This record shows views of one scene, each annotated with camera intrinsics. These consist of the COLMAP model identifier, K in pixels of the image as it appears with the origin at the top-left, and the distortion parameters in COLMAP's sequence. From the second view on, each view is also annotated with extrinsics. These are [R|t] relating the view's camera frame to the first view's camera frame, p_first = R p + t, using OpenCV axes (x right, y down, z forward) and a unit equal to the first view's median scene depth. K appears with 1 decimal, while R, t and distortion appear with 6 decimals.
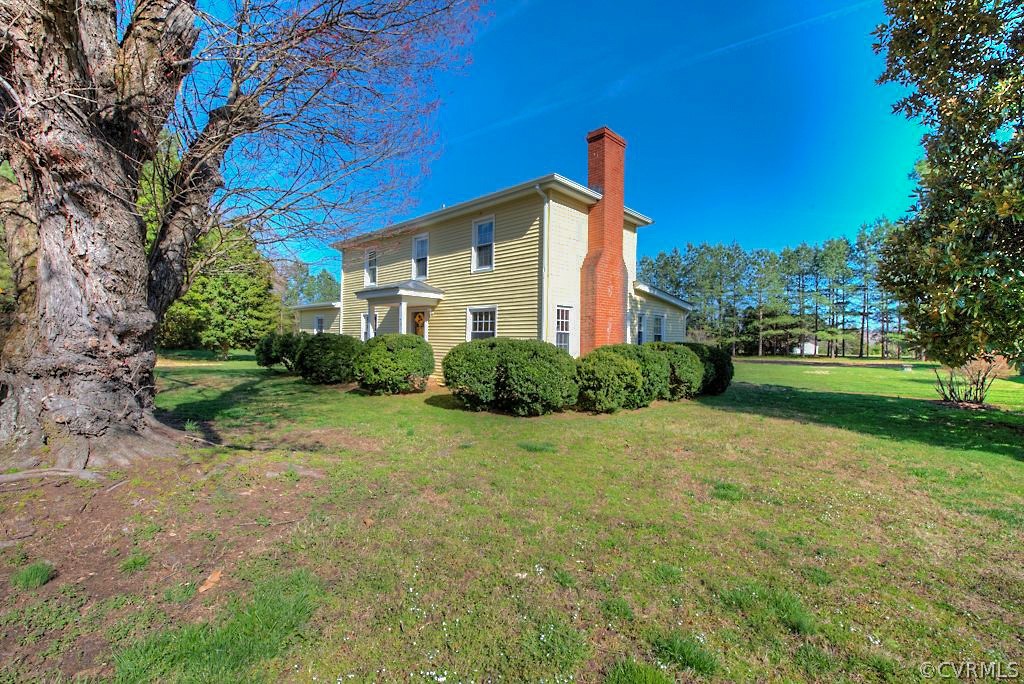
lens RADIAL K [[430.8, 0, 511.2], [0, 430.8, 340.3], [0, 0, 1]] dist [-0.009309, -0.000990]
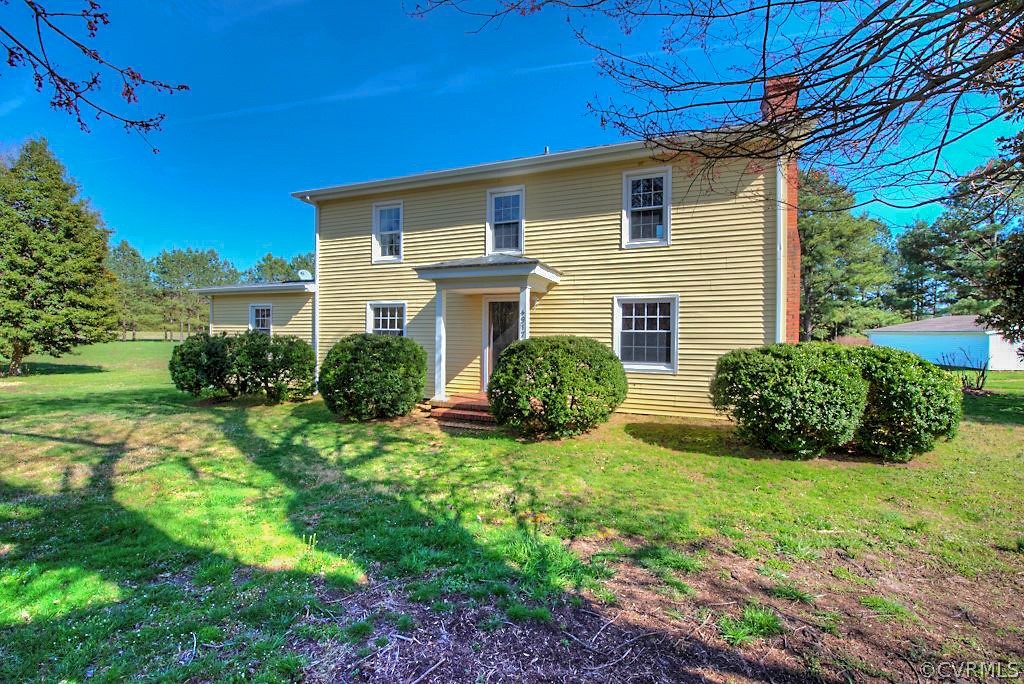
lens RADIAL K [[392.0, 0, 510.4], [0, 392.0, 339.0], [0, 0, 1]] dist [-0.020242, -0.000622]
pose [[0.915274, -0.003945, 0.402813, -0.348155], [0.002367, 0.999987, 0.004414, -0.007324], [-0.402825, -0.003087, 0.915272, 0.331281]]
